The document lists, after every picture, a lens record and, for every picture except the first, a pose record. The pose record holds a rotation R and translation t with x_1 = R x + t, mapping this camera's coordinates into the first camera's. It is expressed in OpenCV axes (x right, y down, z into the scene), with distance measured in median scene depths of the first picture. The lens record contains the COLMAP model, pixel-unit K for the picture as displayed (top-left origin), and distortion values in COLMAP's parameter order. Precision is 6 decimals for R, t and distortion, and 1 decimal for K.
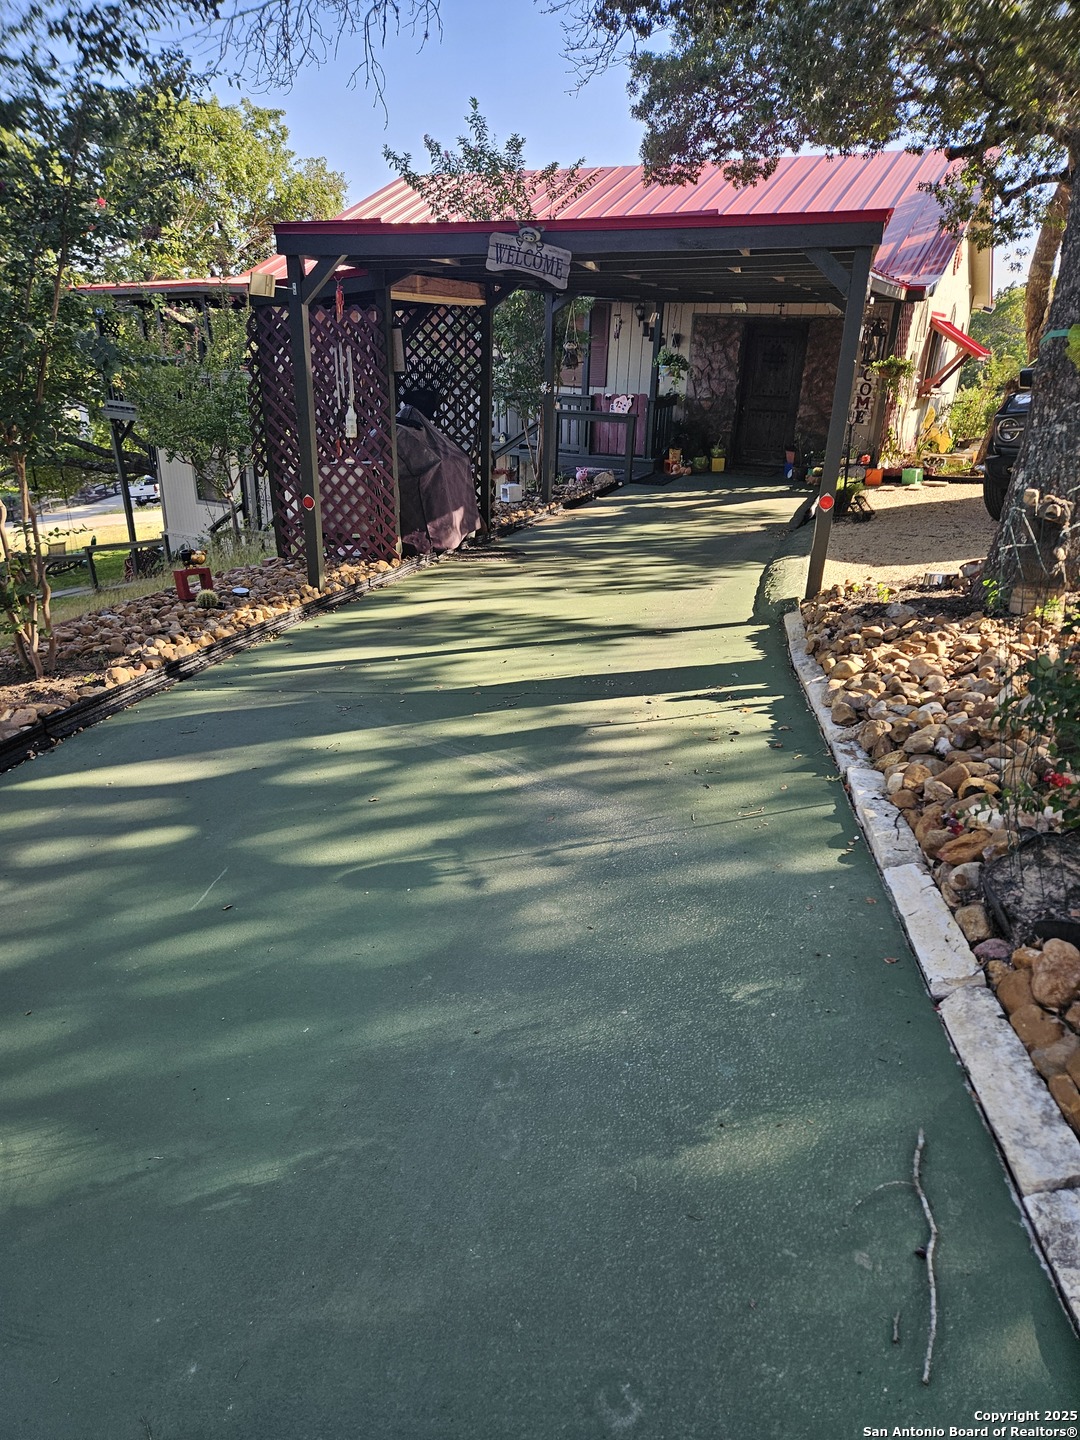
lens RADIAL K [[948.5, 0, 540.0], [0, 948.5, 720.0], [0, 0, 1]] dist [0.078477, -0.072338]
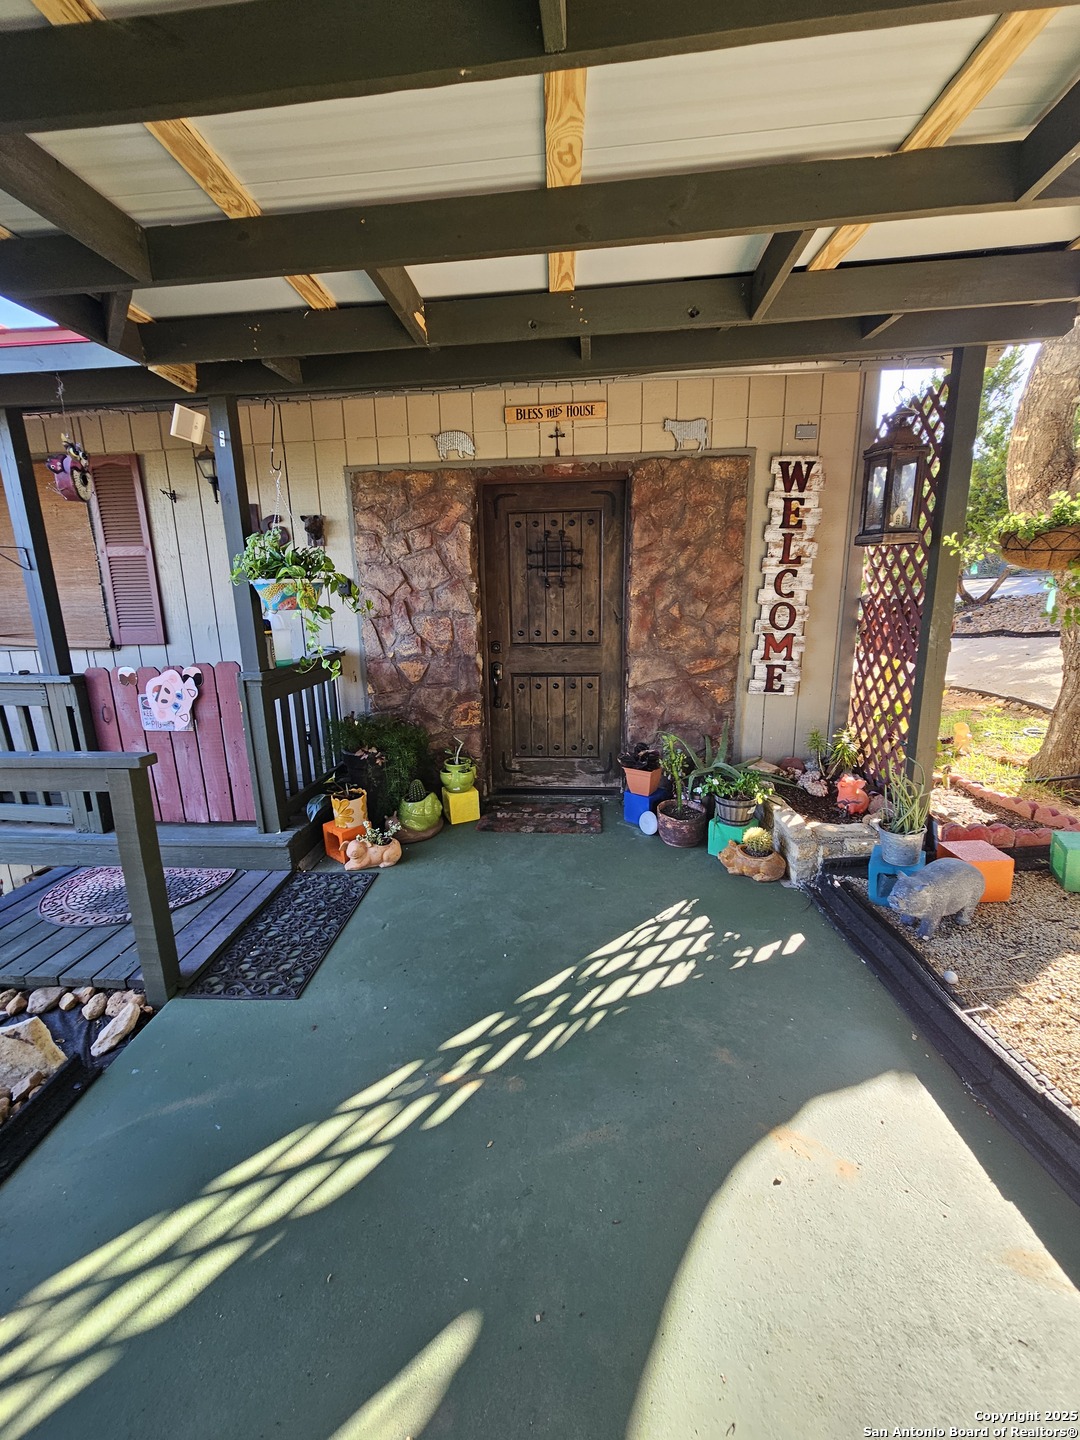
lens RADIAL K [[577.9, 0, 540.0], [0, 577.9, 720.0], [0, 0, 1]] dist [0.000871, -0.000103]
pose [[0.920003, -0.126031, 0.371095, 0.130708], [0.184009, 0.974933, -0.125083, -0.270809], [-0.346028, 0.183362, 0.920132, 0.764288]]
